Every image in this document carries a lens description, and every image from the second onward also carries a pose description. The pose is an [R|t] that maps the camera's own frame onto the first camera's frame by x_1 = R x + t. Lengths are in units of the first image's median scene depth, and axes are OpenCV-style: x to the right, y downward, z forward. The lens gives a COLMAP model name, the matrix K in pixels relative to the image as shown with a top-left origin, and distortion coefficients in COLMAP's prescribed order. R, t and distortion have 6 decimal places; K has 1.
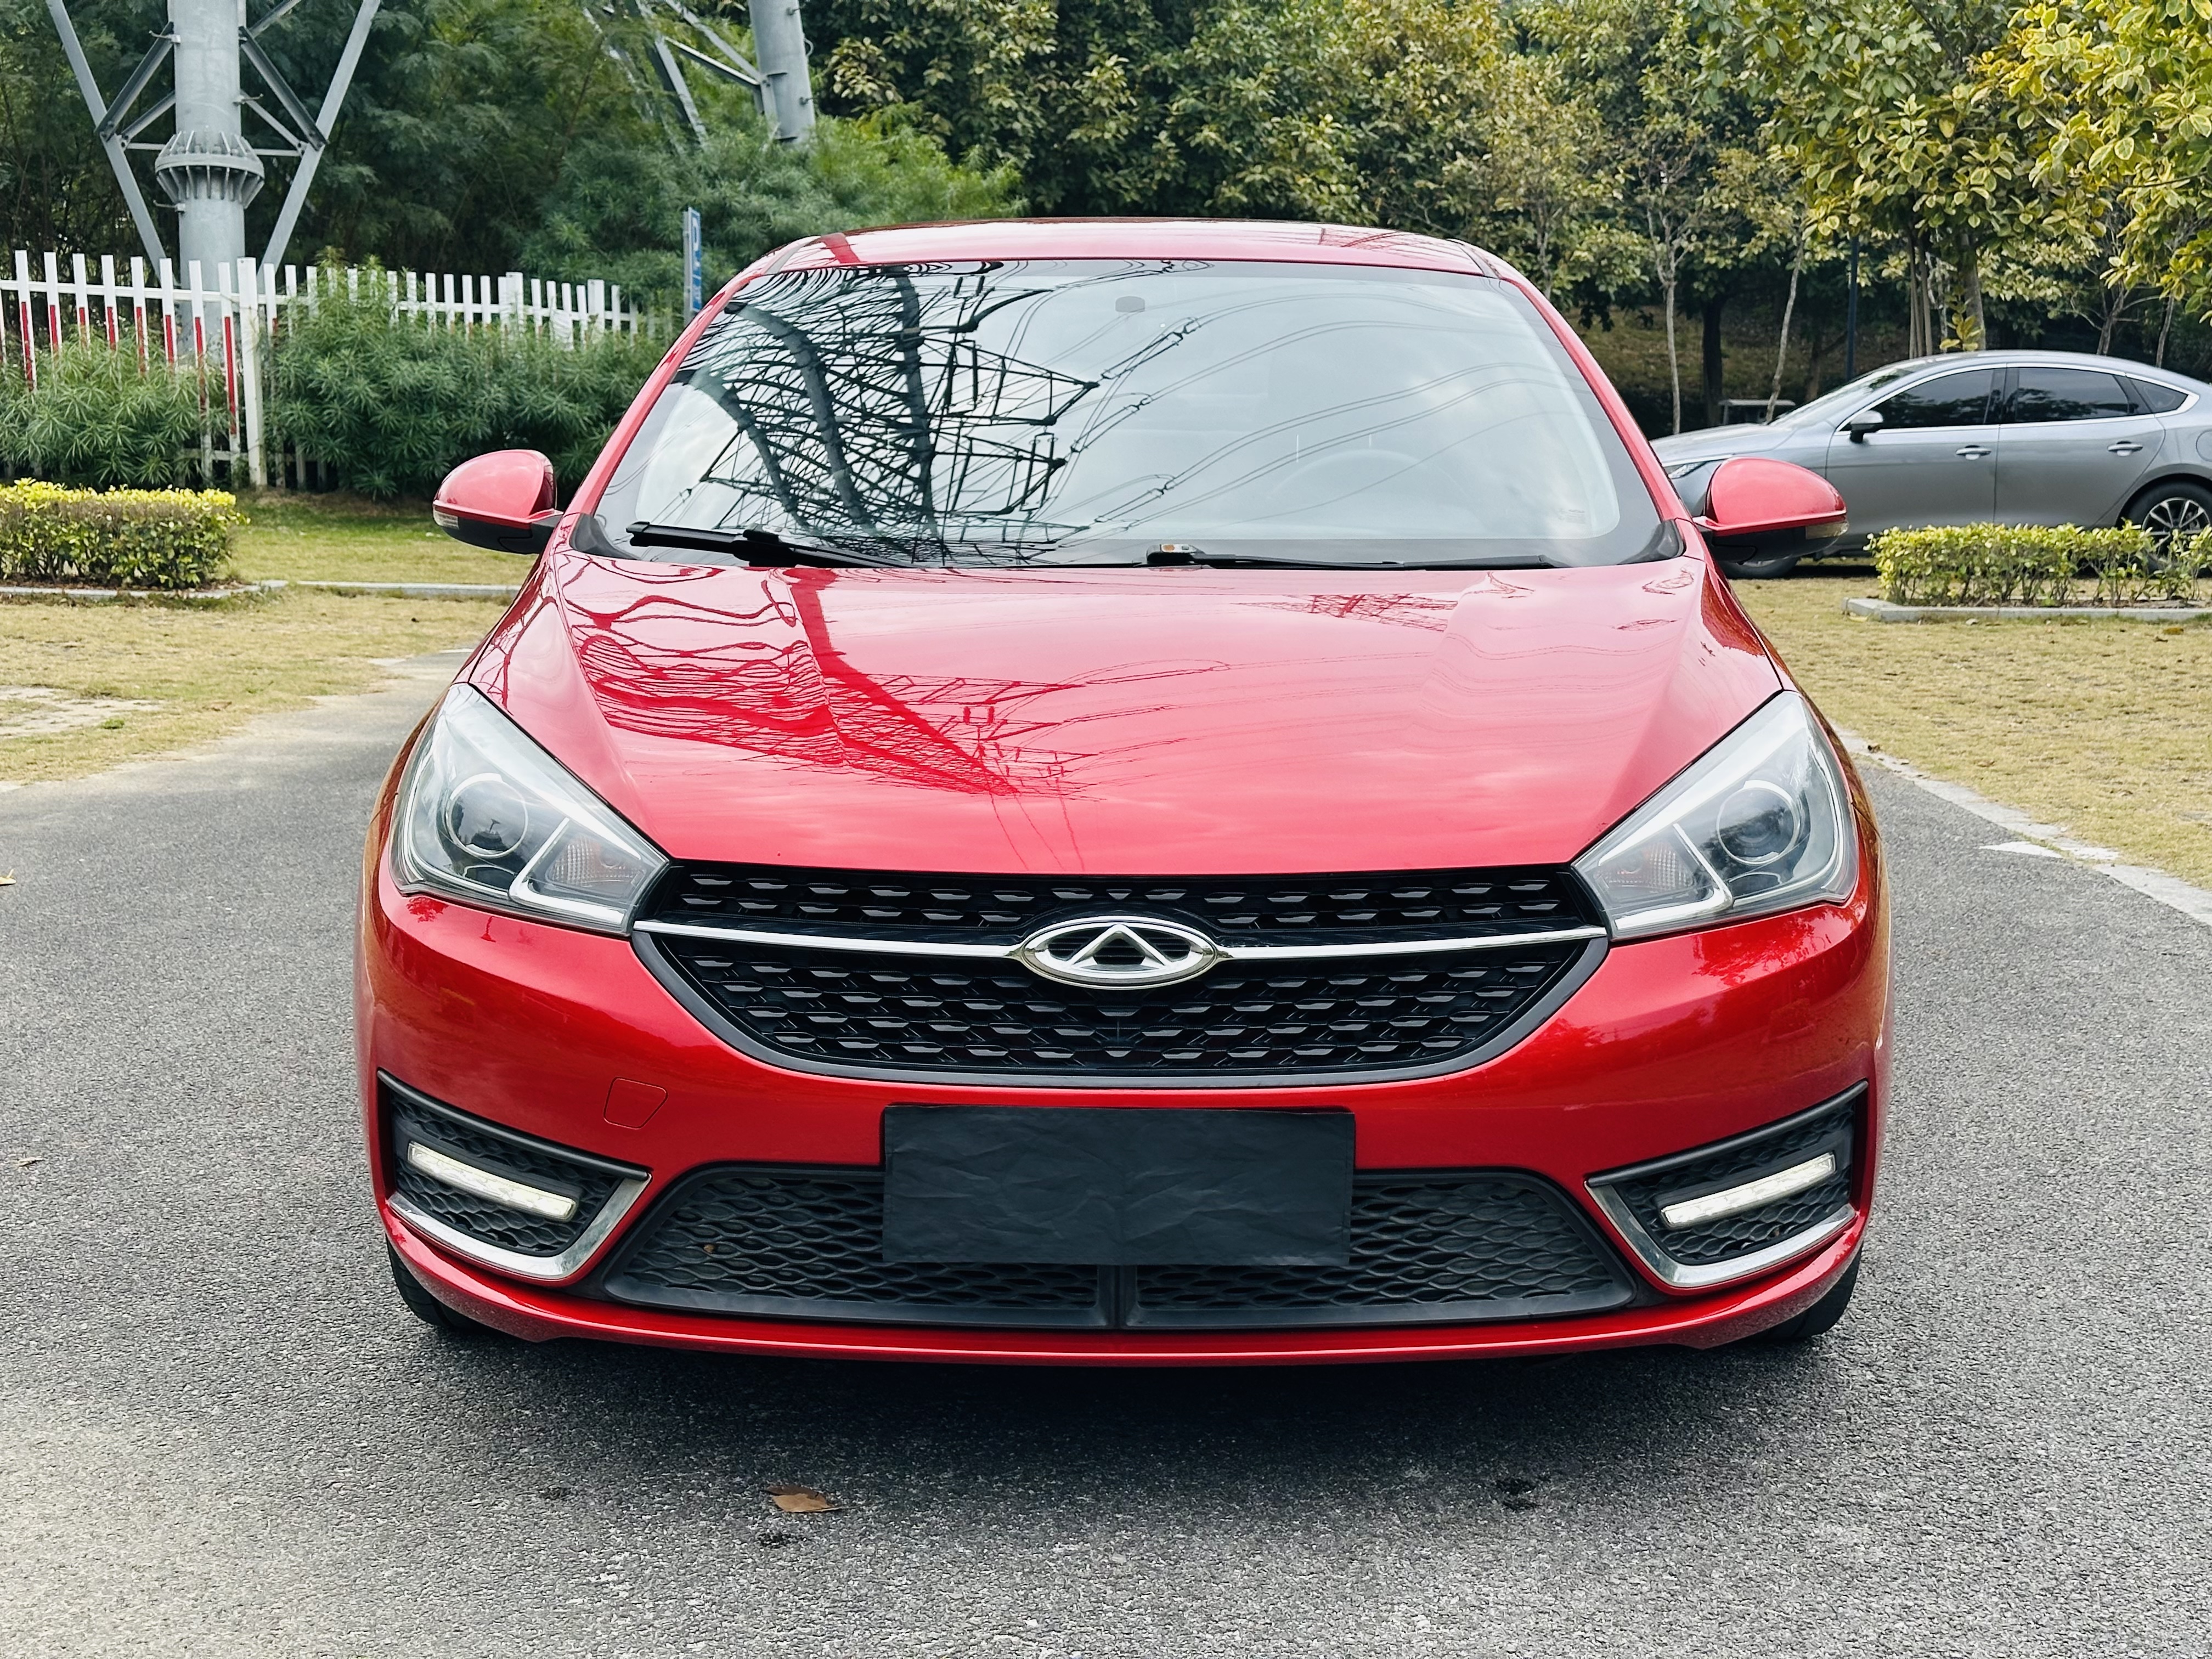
lens RADIAL K [[3110.1, 0, 1121.2], [0, 3110.1, 836.0], [0, 0, 1]] dist [0.128563, 0.000000]
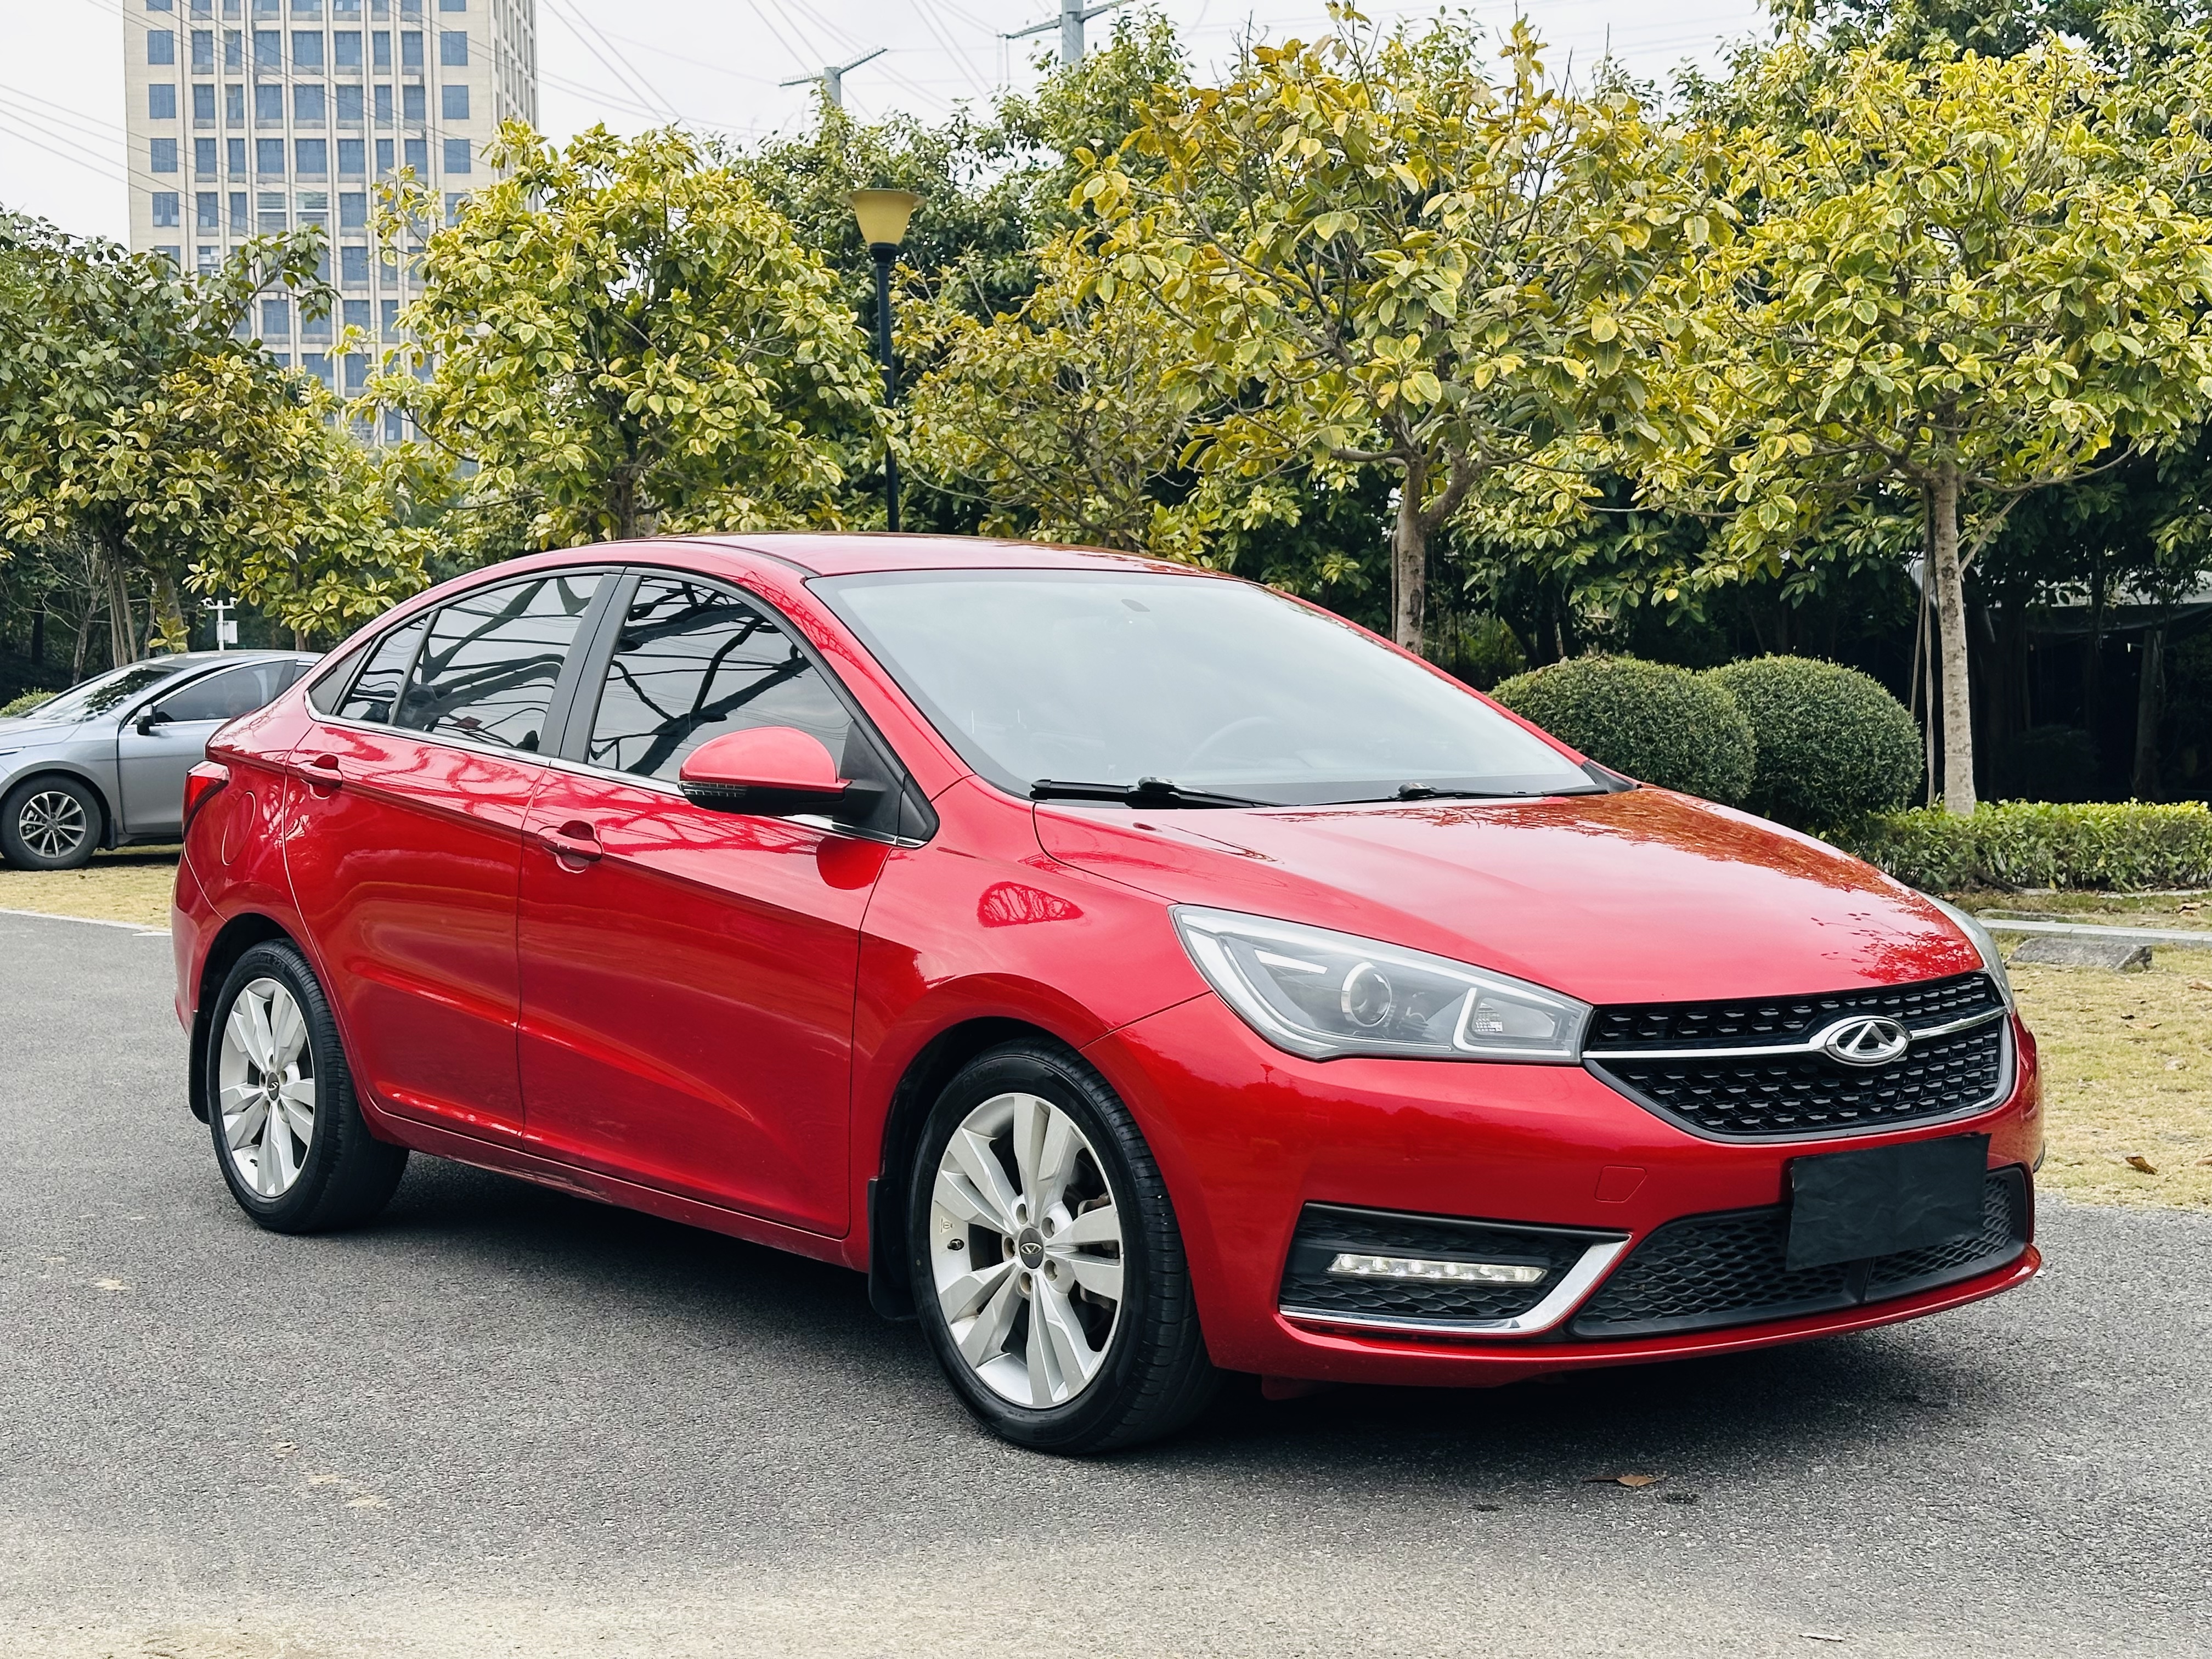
lens RADIAL K [[3110.1, 0, 1099.4], [0, 3110.1, 827.0], [0, 0, 1]] dist [0.128563, 0.000000]
pose [[0.768351, -0.036086, 0.639011, -0.172703], [0.097942, 0.993279, -0.061674, -0.001044], [-0.632491, 0.109973, 0.766721, 0.010983]]
